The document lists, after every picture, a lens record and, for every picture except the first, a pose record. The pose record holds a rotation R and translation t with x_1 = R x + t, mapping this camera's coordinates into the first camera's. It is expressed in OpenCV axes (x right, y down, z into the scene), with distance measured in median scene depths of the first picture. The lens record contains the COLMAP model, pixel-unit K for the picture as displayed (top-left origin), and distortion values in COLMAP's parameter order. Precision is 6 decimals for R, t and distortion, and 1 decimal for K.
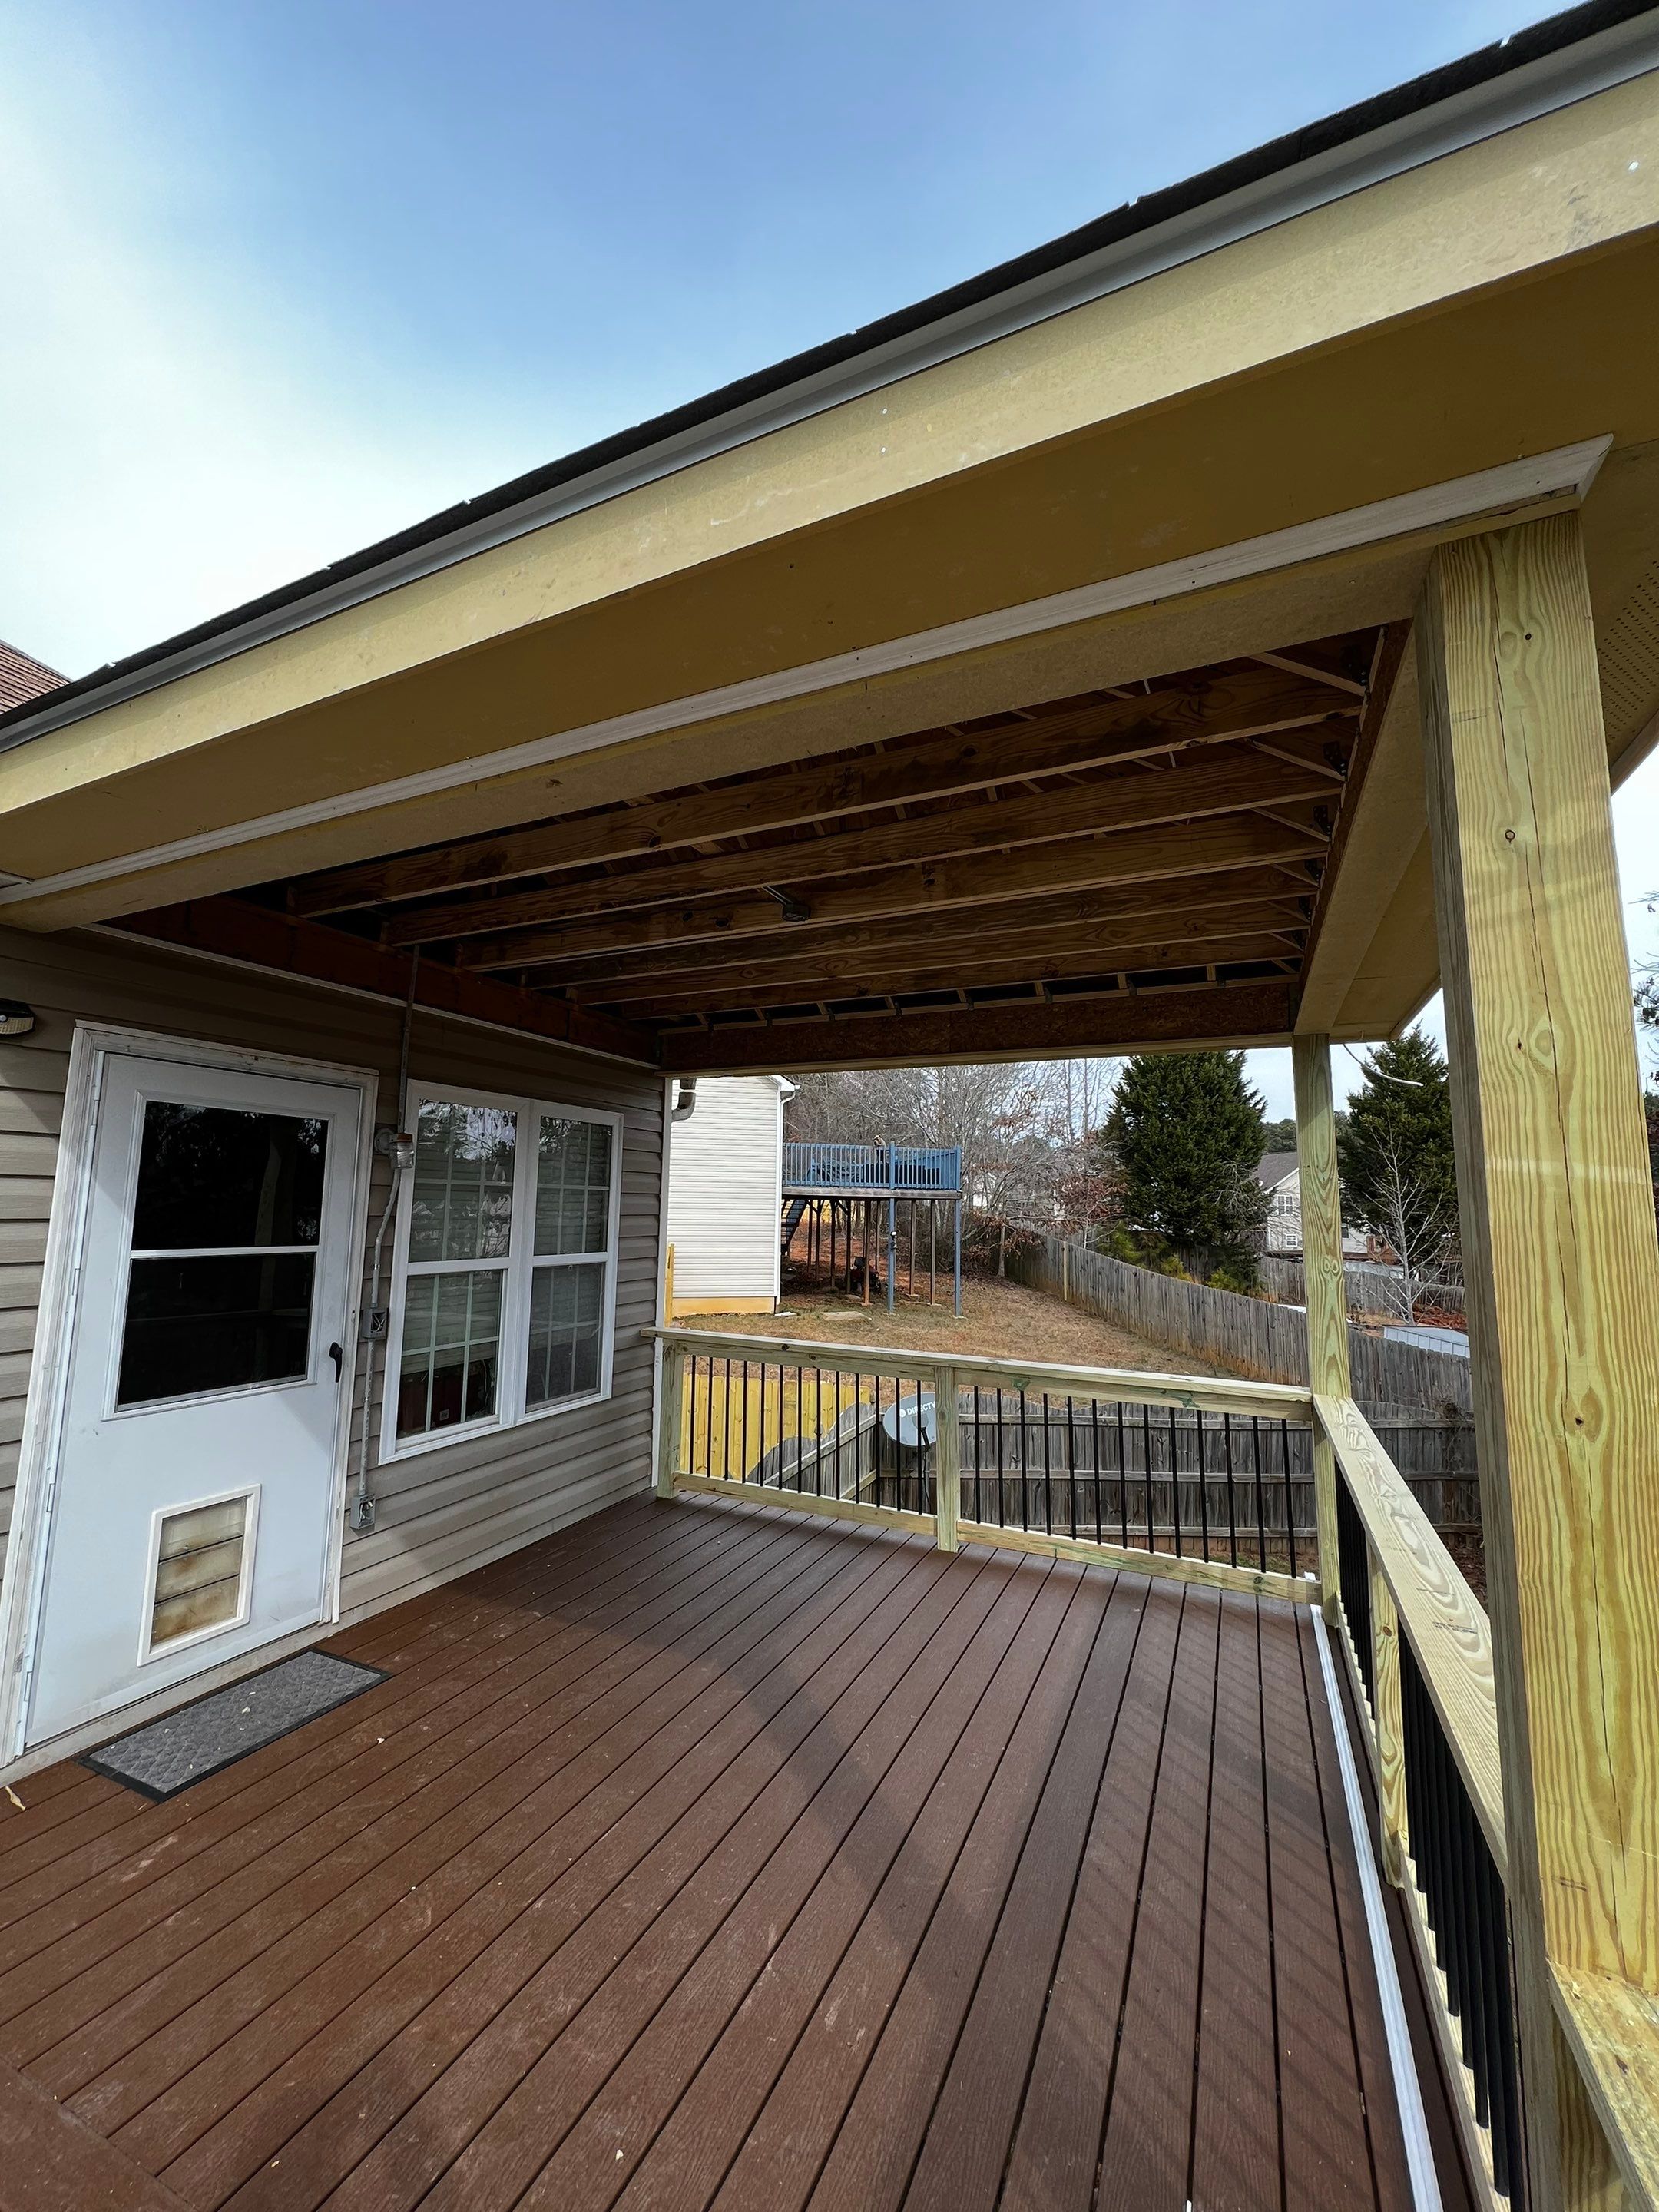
lens RADIAL K [[881.4, 0, 833.8], [0, 881.4, 1095.1], [0, 0, 1]] dist [-0.002064, -0.000025]
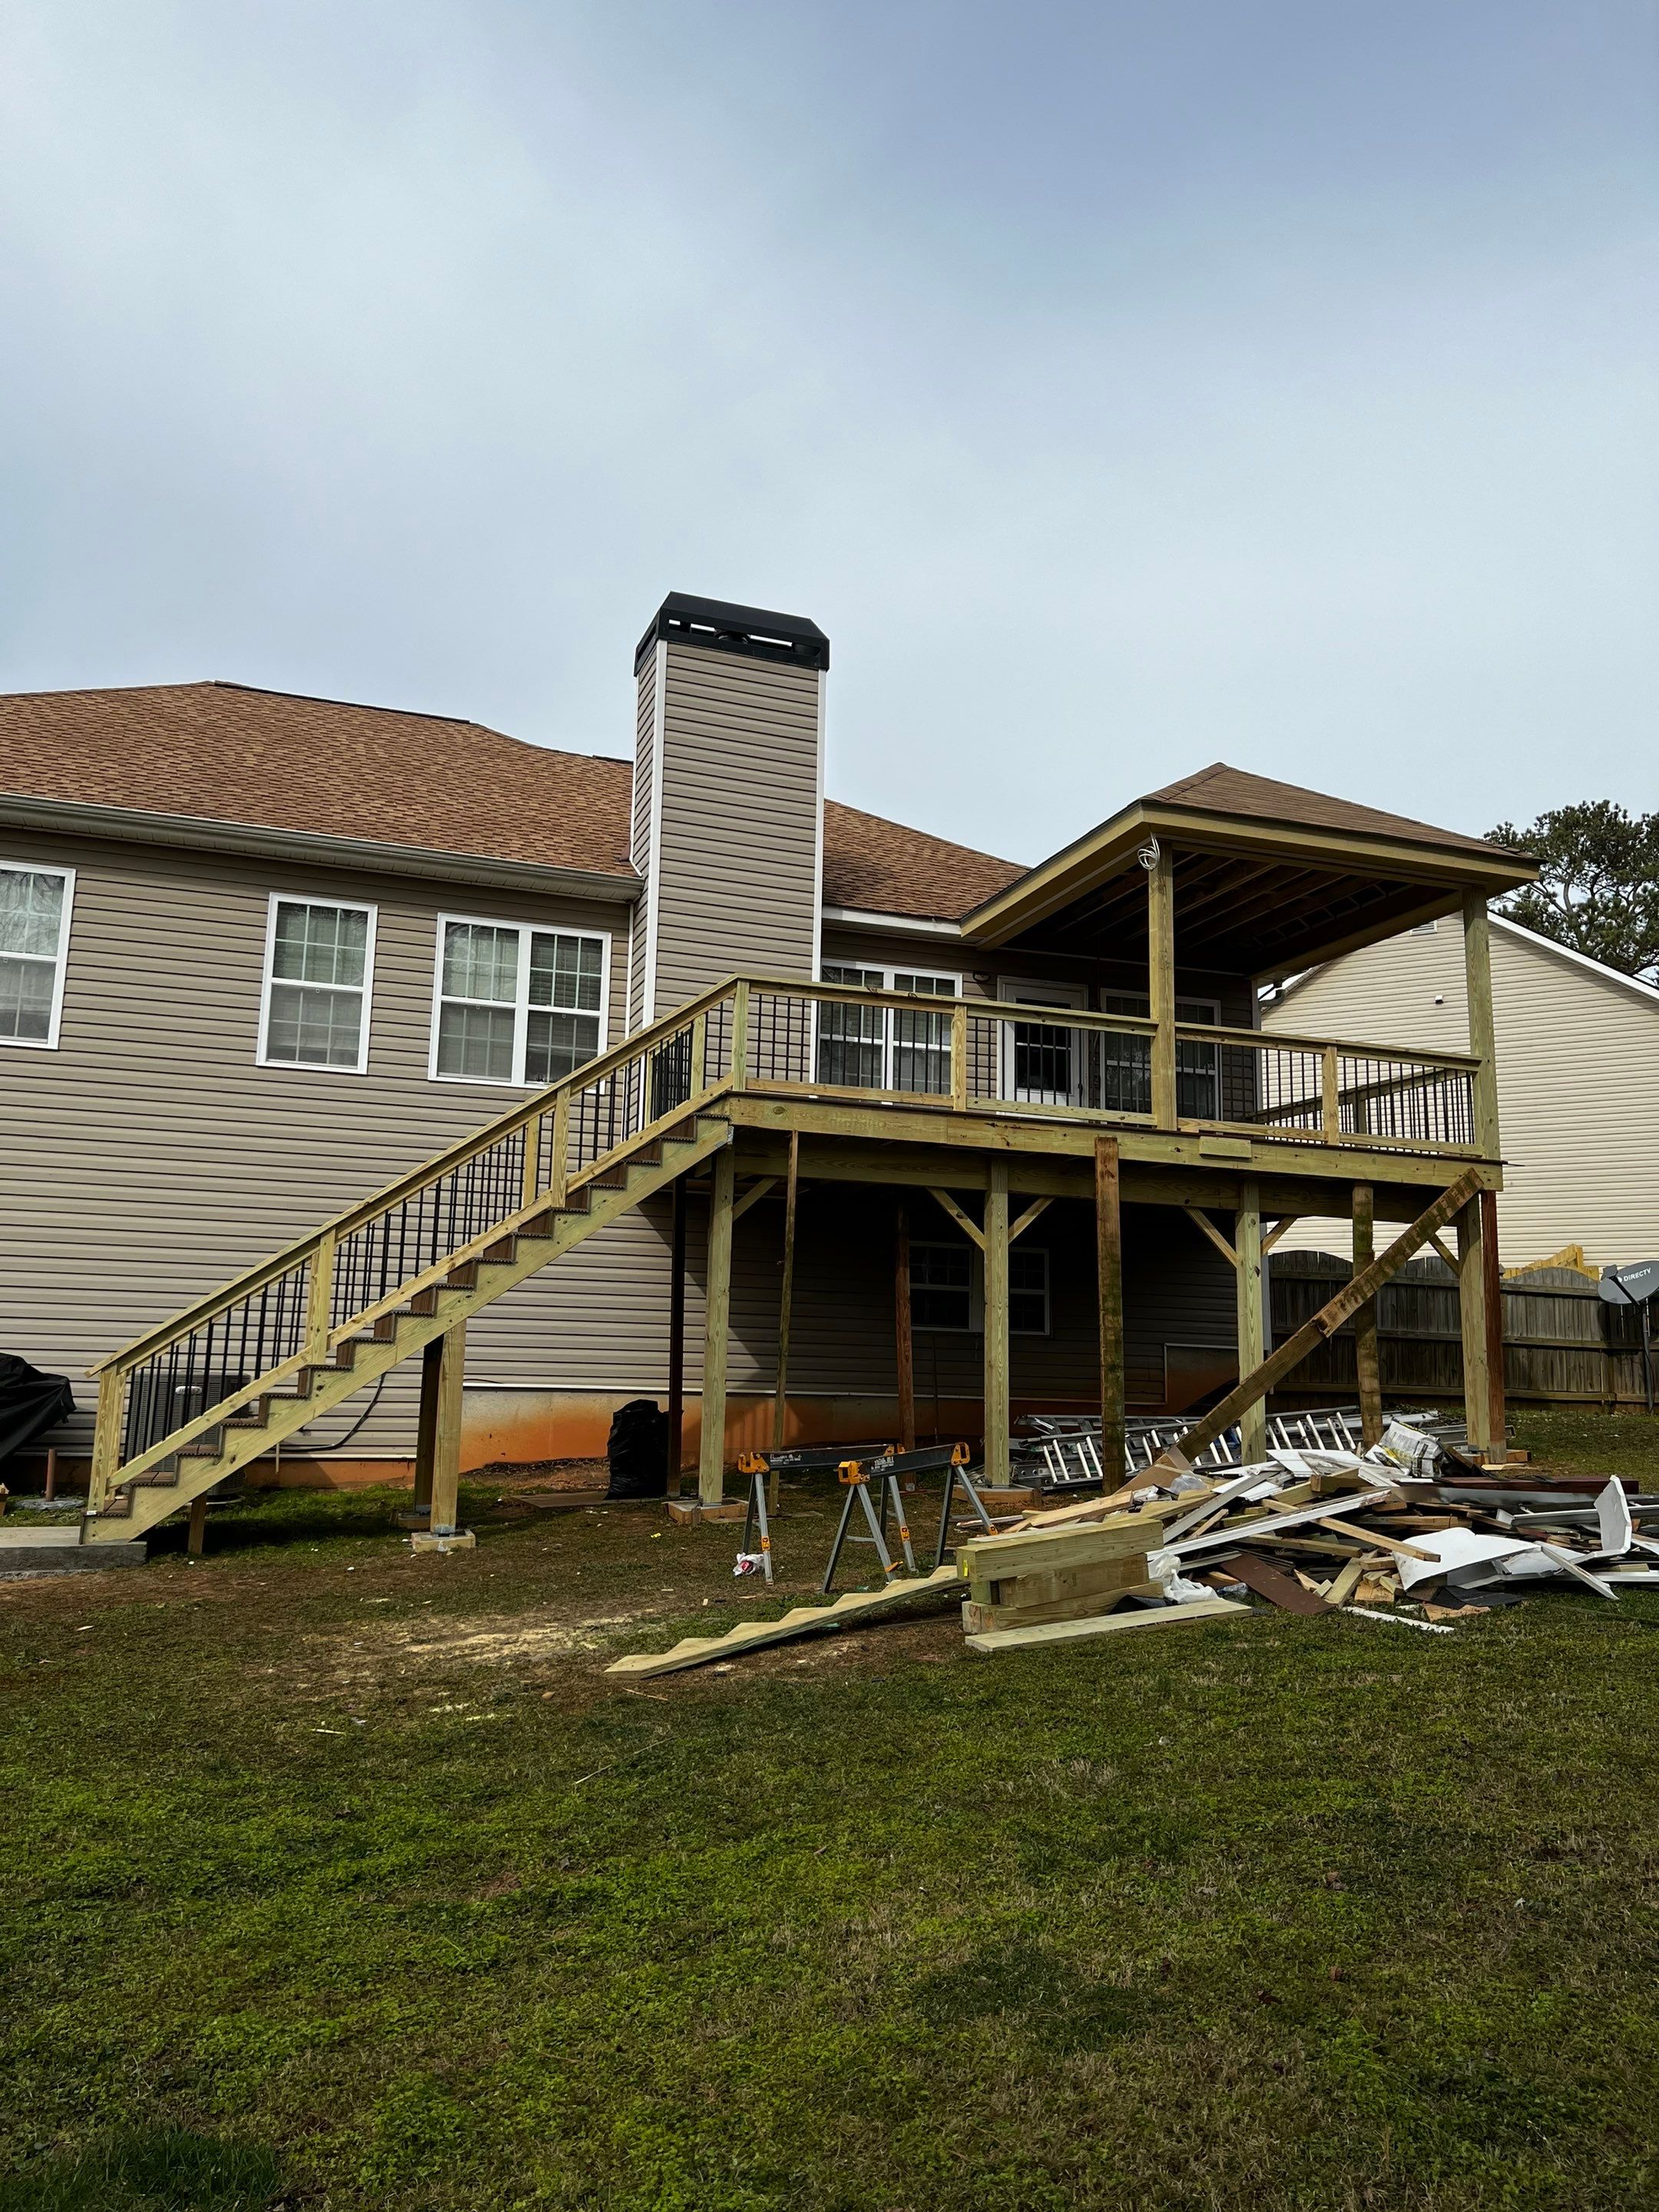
lens RADIAL K [[1576.6, 0, 817.3], [0, 1576.6, 1106.7], [0, 0, 1]] dist [0.011623, -0.000650]
pose [[0.703642, -0.120356, -0.700287, 1.853749], [0.082948, 0.992725, -0.087271, 0.578674], [0.705696, 0.003320, 0.708507, -2.476999]]
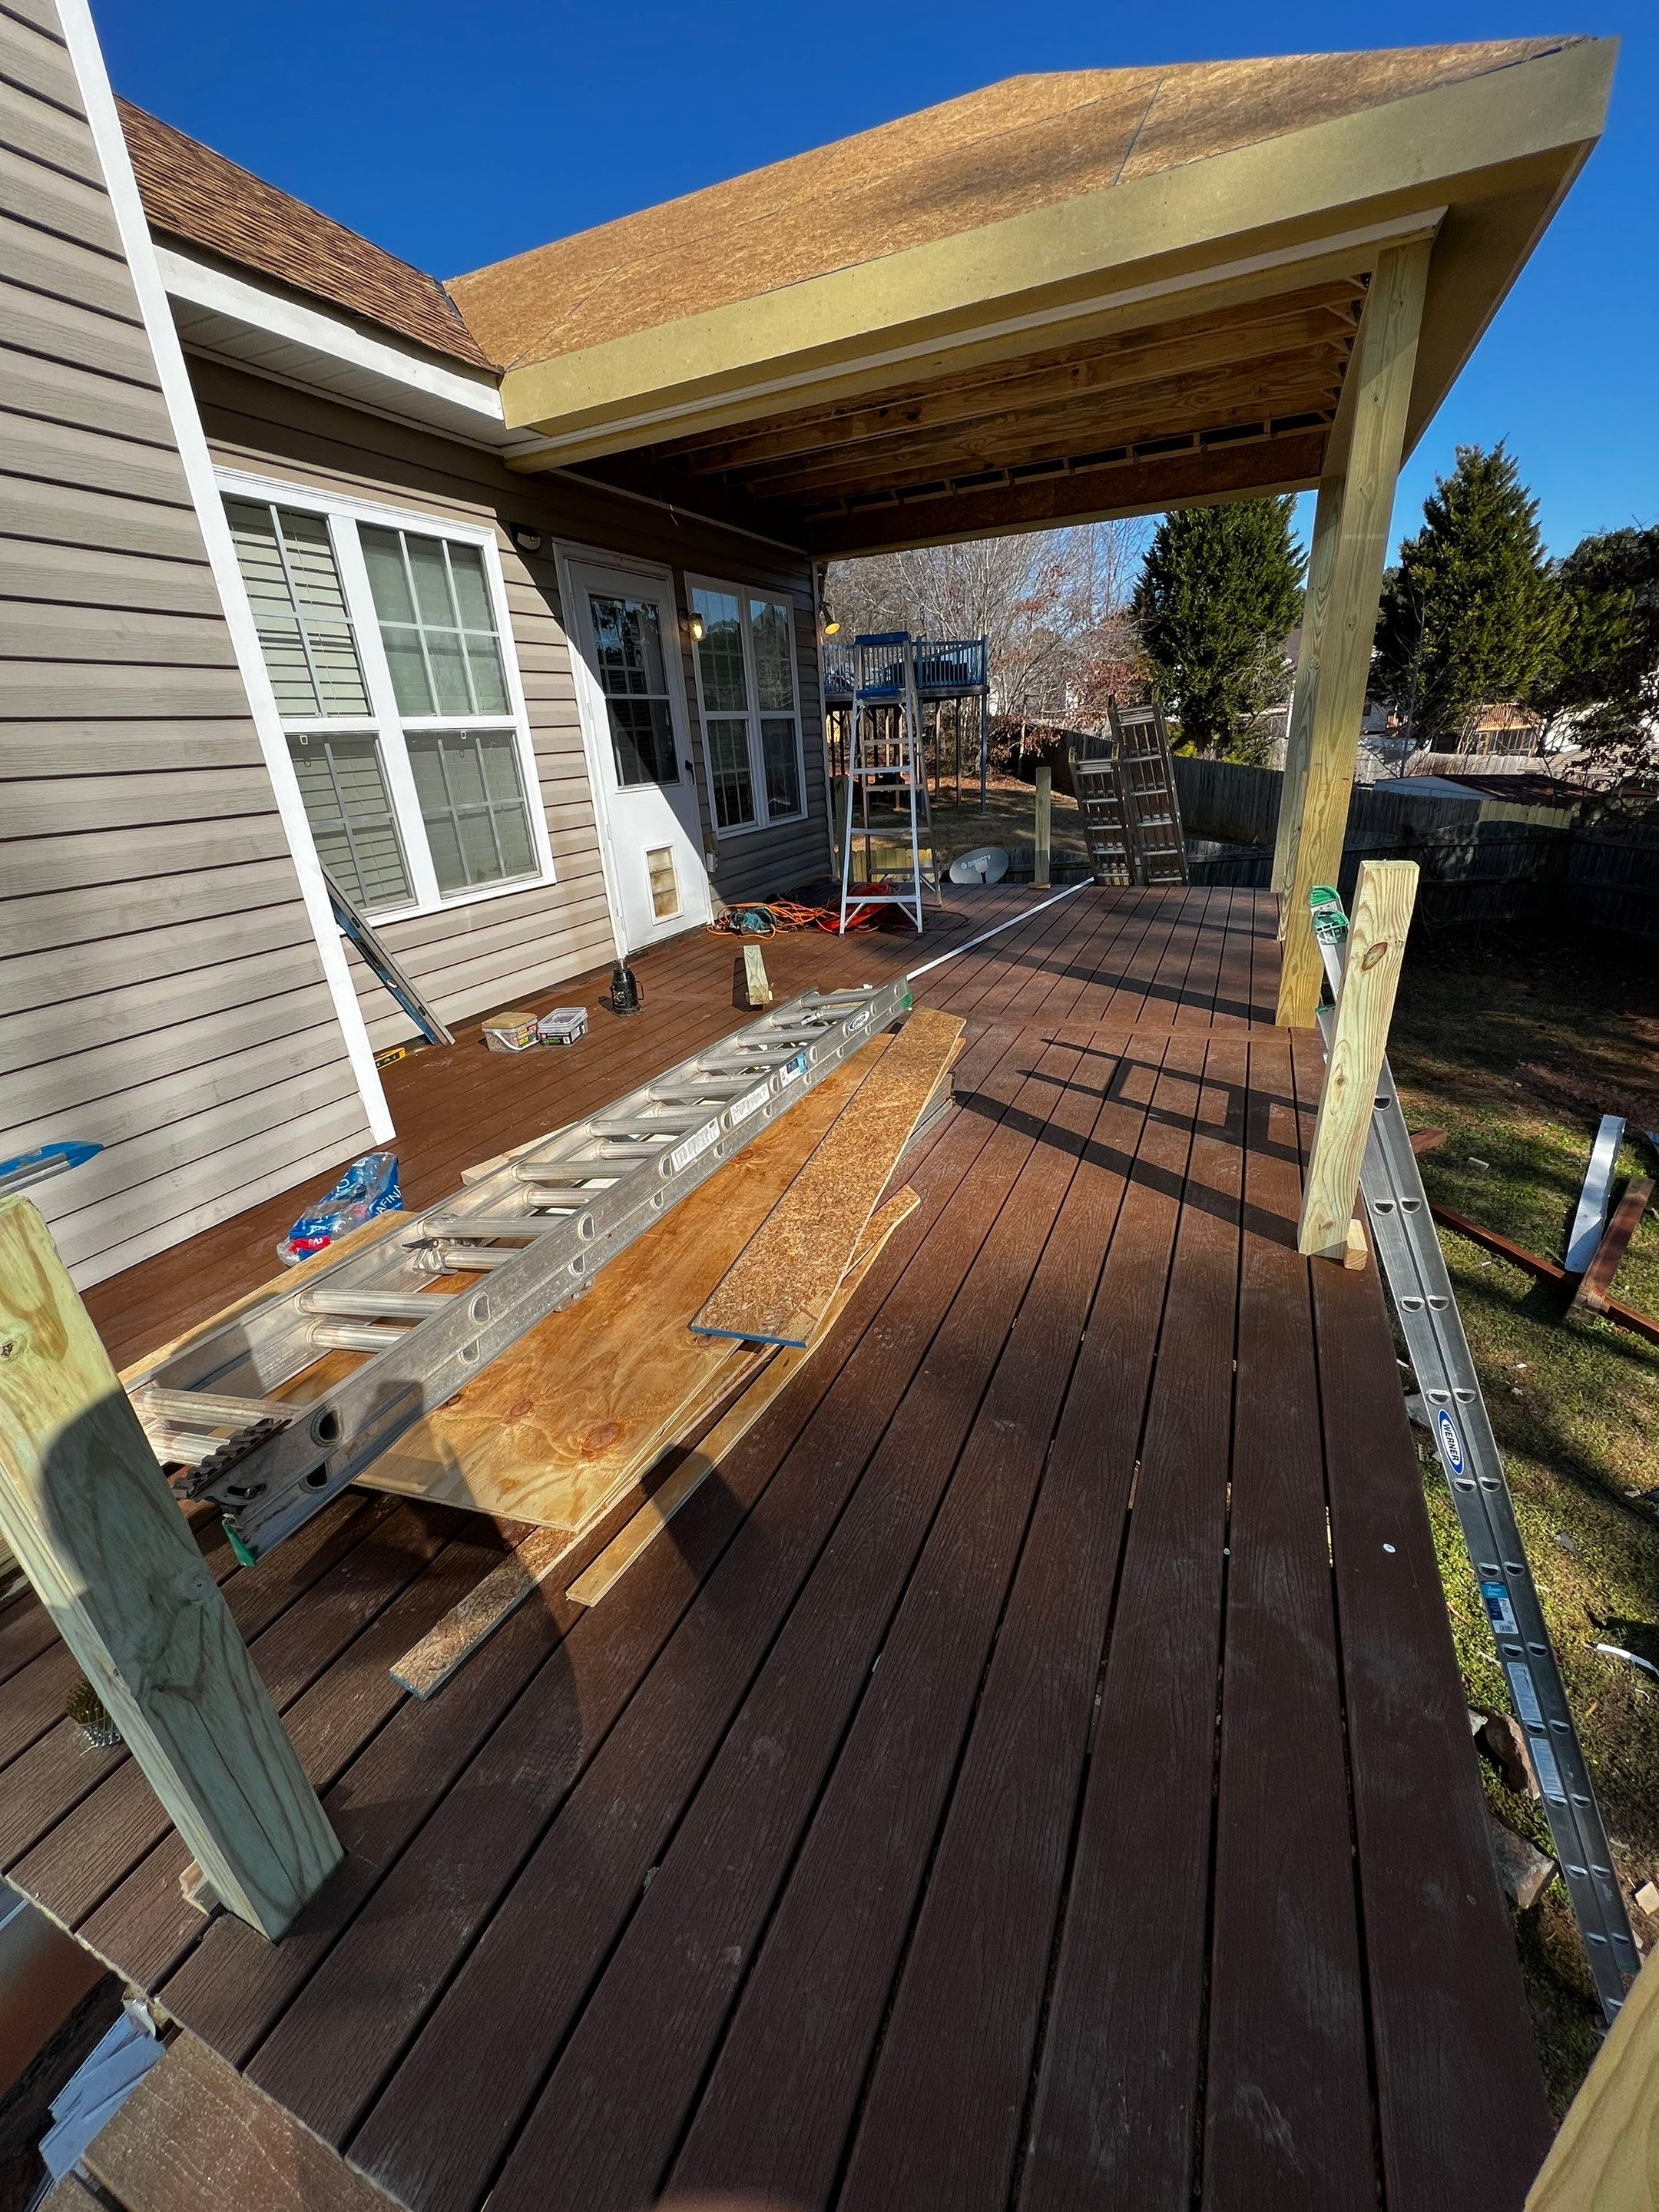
lens RADIAL K [[881.4, 0, 833.8], [0, 881.4, 1095.1], [0, 0, 1]] dist [-0.002064, -0.000025]
pose [[0.997103, -0.073599, -0.019204, -0.253333], [0.073467, 0.866484, 0.493770, 0.027051], [-0.019701, -0.493750, 0.869381, -0.592627]]
